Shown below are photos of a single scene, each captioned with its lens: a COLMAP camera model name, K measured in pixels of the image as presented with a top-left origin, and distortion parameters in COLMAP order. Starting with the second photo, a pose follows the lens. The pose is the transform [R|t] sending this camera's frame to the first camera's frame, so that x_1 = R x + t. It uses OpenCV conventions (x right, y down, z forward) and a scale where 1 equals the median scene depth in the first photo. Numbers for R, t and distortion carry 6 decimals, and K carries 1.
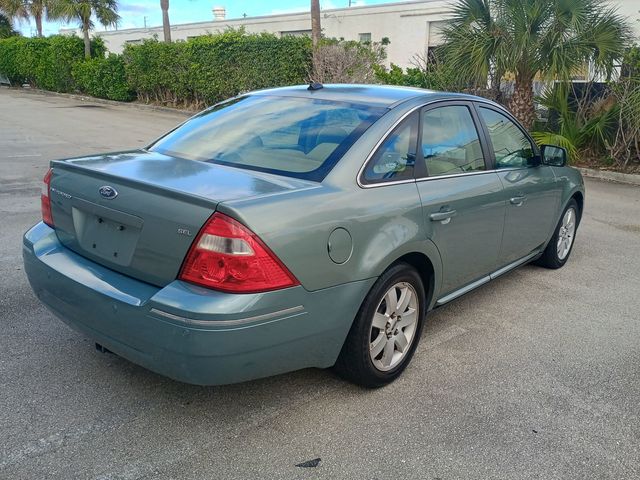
lens RADIAL K [[573.7, 0, 311.6], [0, 573.7, 227.2], [0, 0, 1]] dist [0.091278, -0.130183]
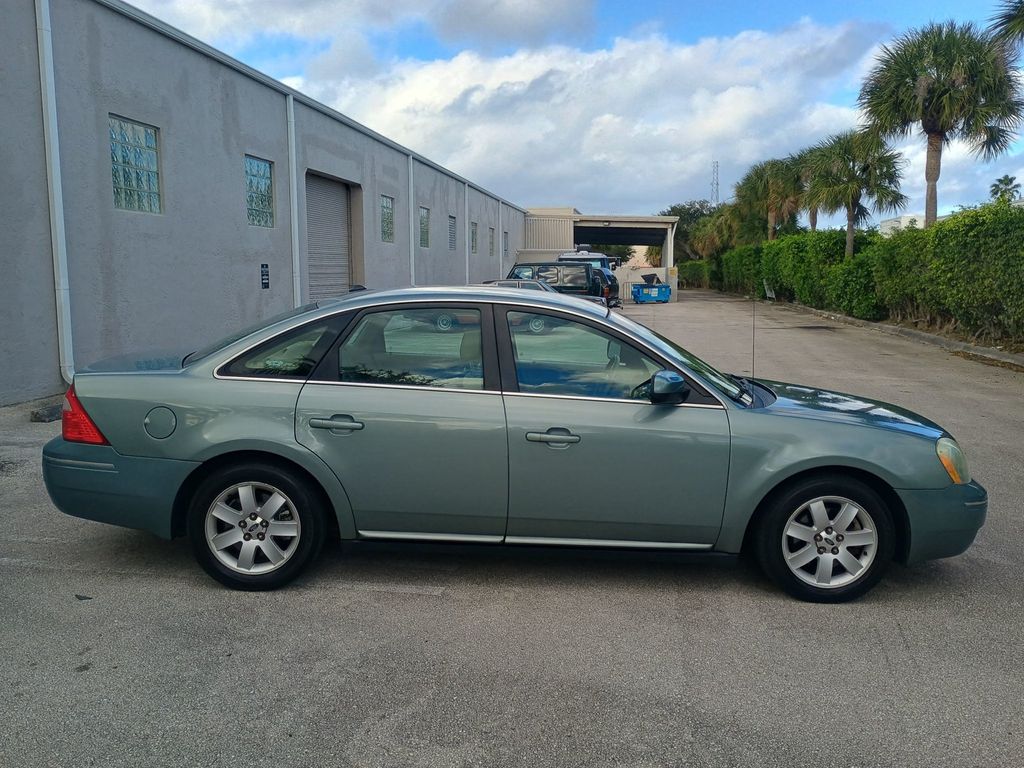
lens RADIAL K [[910.9, 0, 504.3], [0, 910.9, 377.2], [0, 0, 1]] dist [0.087919, -0.135817]
pose [[0.620305, 0.058397, -0.782184, 0.467952], [-0.180848, 0.981004, -0.070180, -0.012764], [0.763227, 0.184990, 0.619083, 0.097953]]
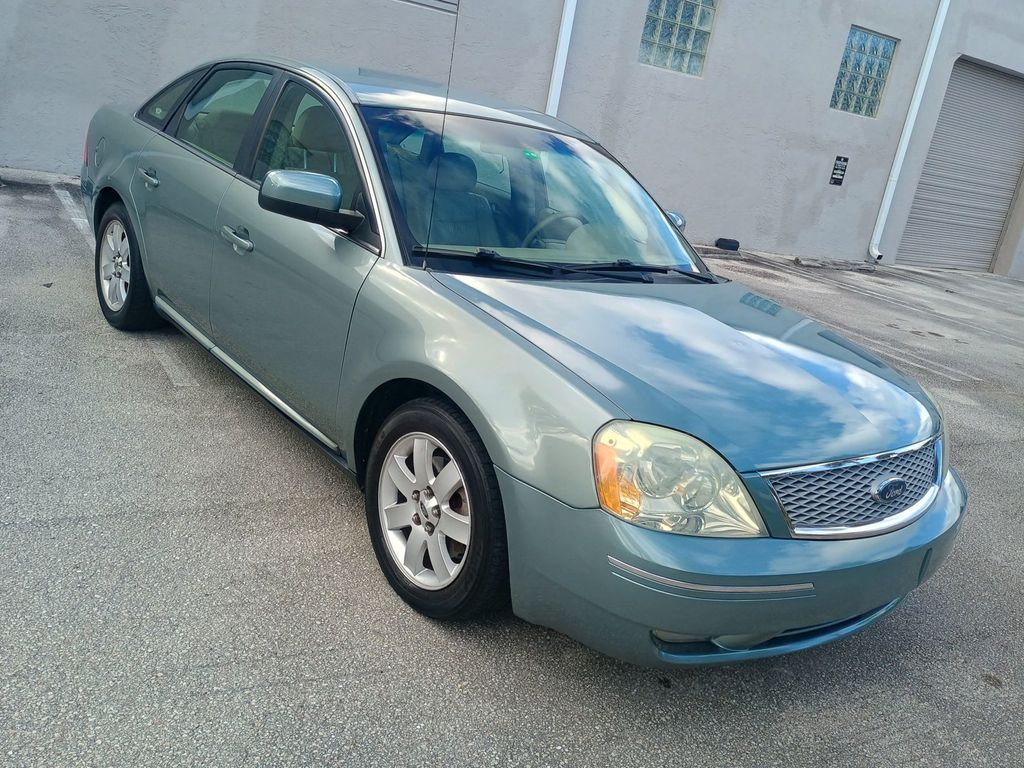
lens RADIAL K [[910.9, 0, 504.3], [0, 910.9, 377.2], [0, 0, 1]] dist [0.087919, -0.135817]
pose [[-0.226744, 0.192488, -0.954744, 0.463945], [-0.415504, 0.867476, 0.273573, -0.112112], [0.880877, 0.458730, -0.116716, 0.549767]]
